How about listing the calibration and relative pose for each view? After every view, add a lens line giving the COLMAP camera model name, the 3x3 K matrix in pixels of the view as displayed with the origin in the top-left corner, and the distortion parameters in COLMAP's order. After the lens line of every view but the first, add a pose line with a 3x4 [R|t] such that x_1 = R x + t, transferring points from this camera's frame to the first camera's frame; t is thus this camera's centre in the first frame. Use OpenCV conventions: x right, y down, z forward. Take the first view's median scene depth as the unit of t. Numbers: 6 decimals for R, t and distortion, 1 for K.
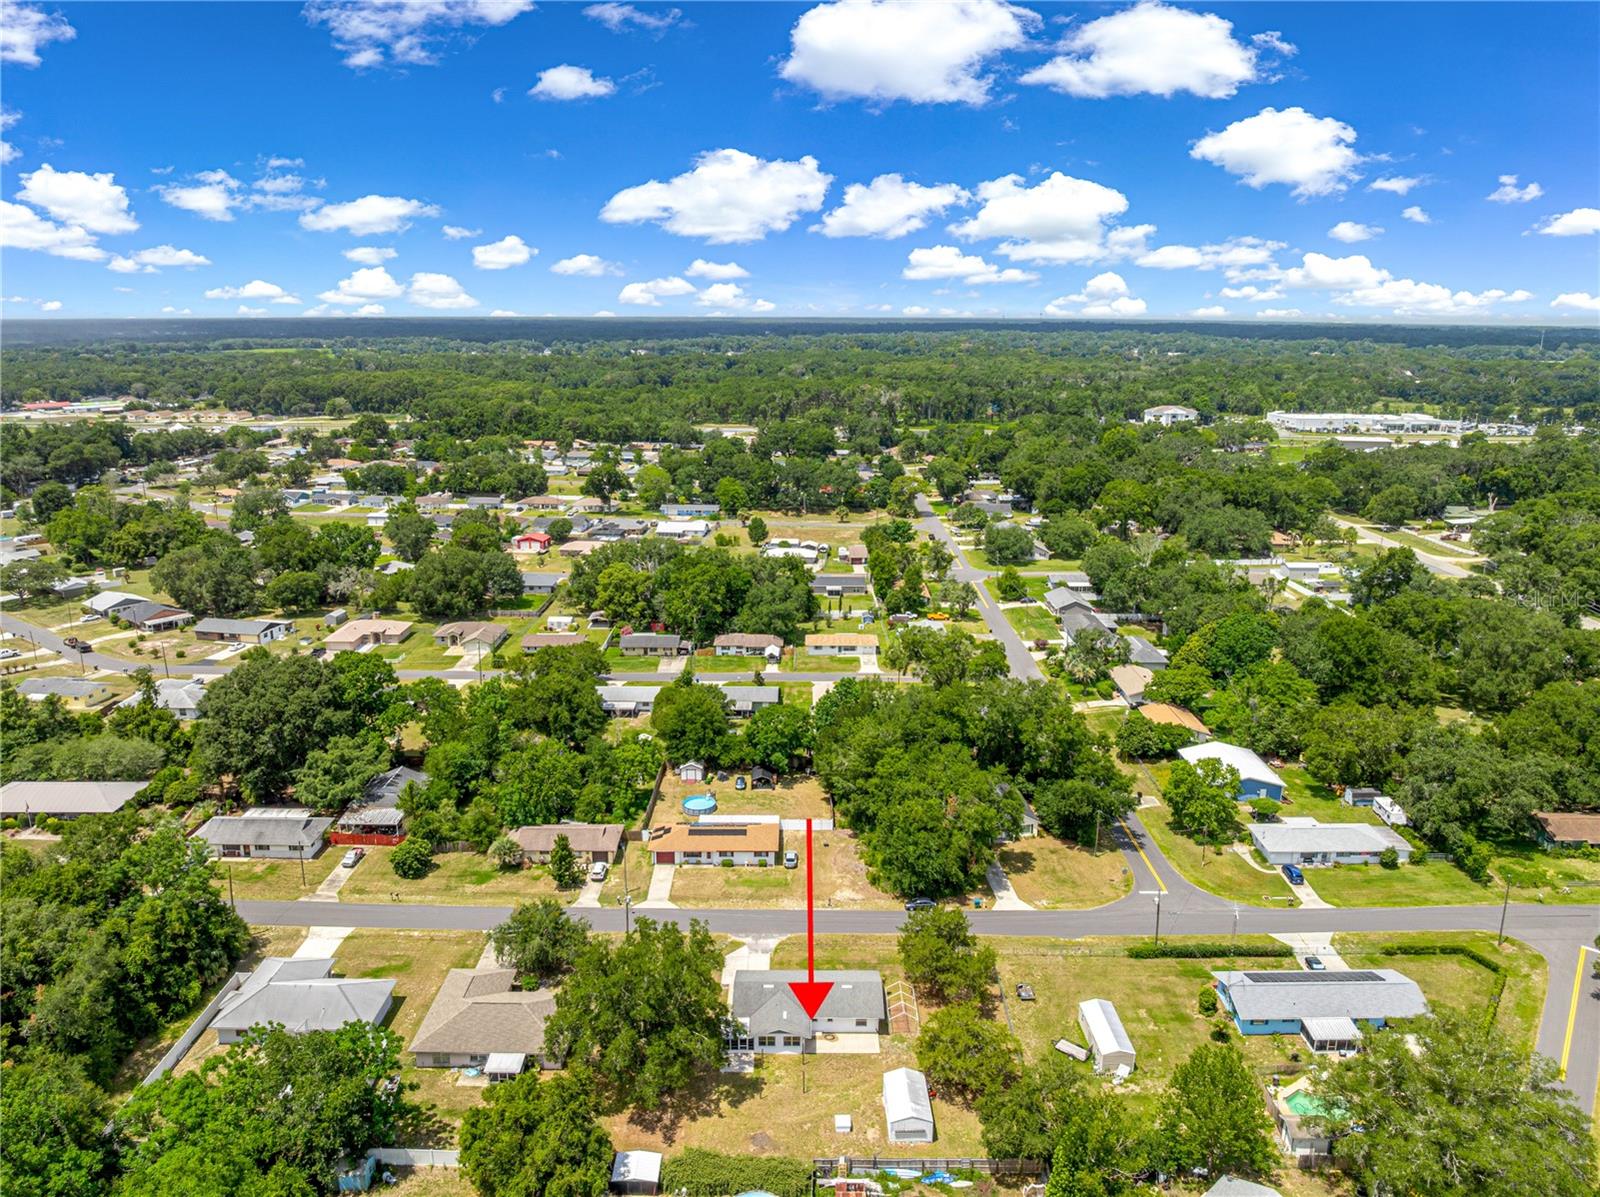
lens RADIAL K [[1127.0, 0, 805.7], [0, 1127.0, 594.9], [0, 0, 1]] dist [-0.038553, 0.000560]
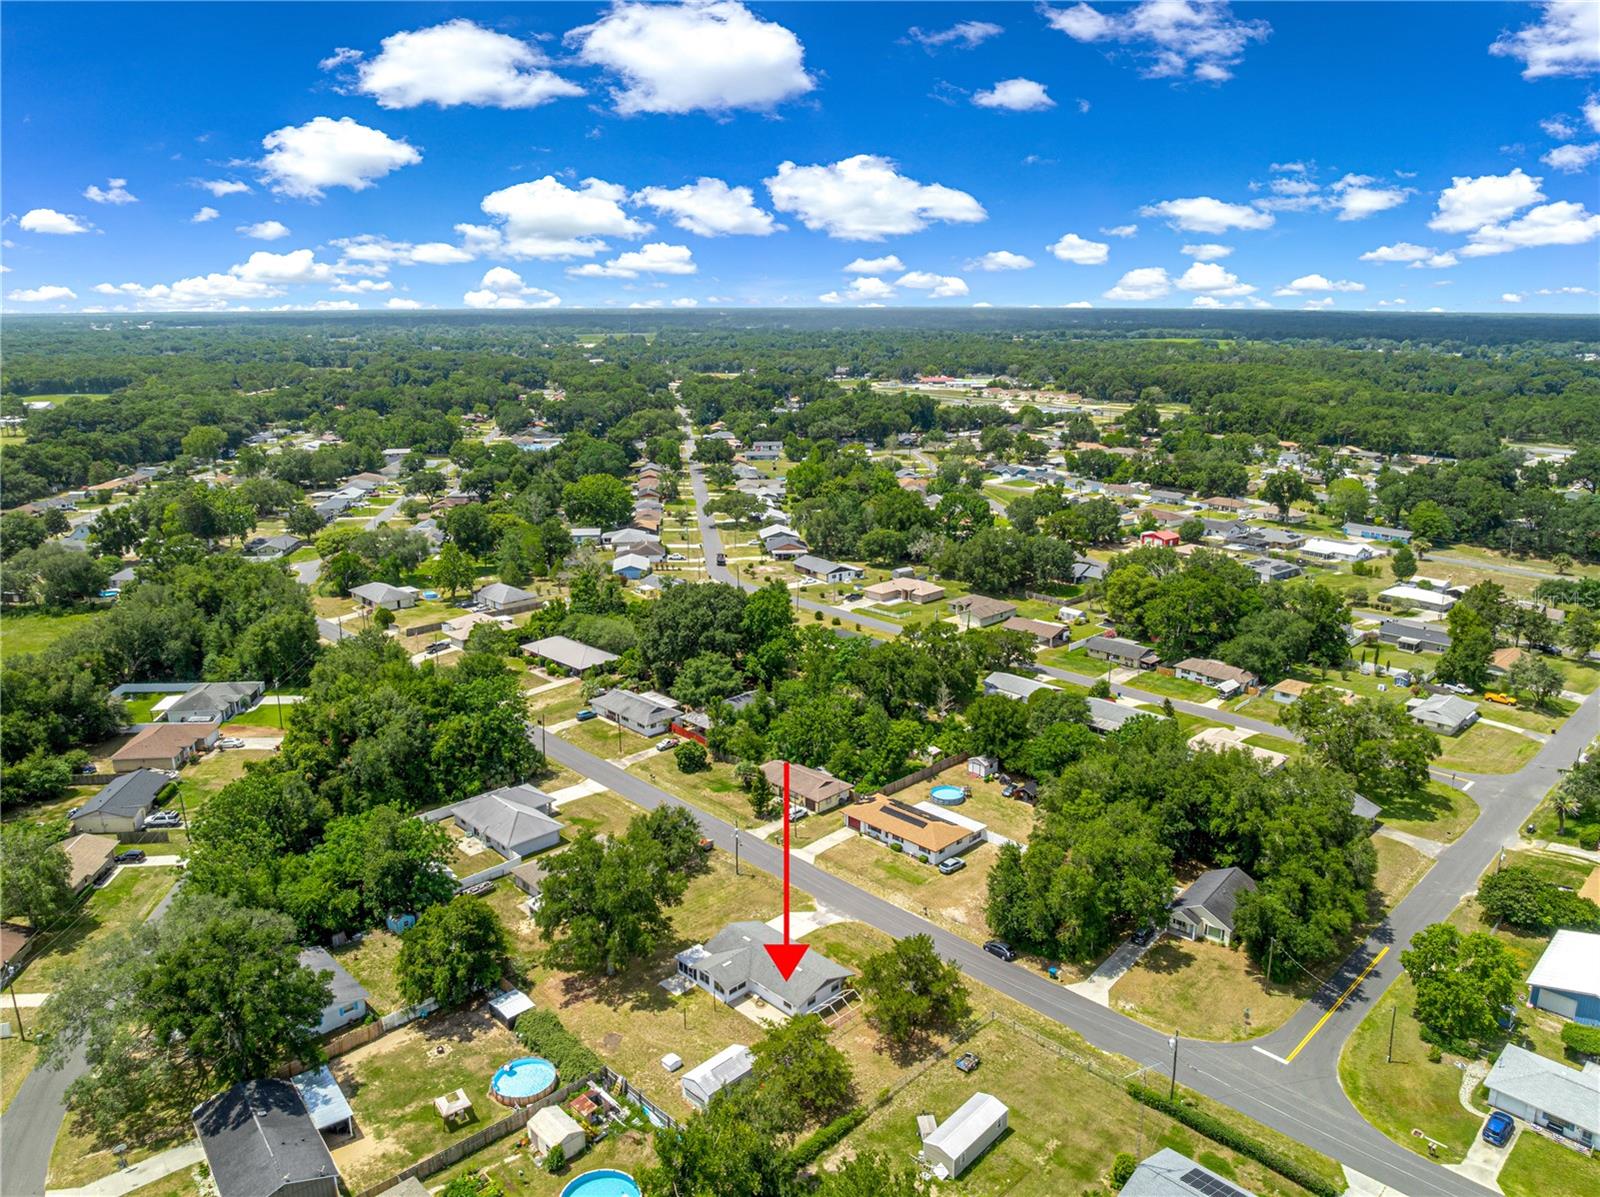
lens RADIAL K [[1127.0, 0, 805.7], [0, 1127.0, 594.9], [0, 0, 1]] dist [-0.038553, 0.000560]
pose [[0.703903, 0.175178, -0.688355, 0.502469], [-0.170799, 0.982420, 0.075357, -0.046189], [0.689455, 0.064527, 0.721449, 0.180696]]
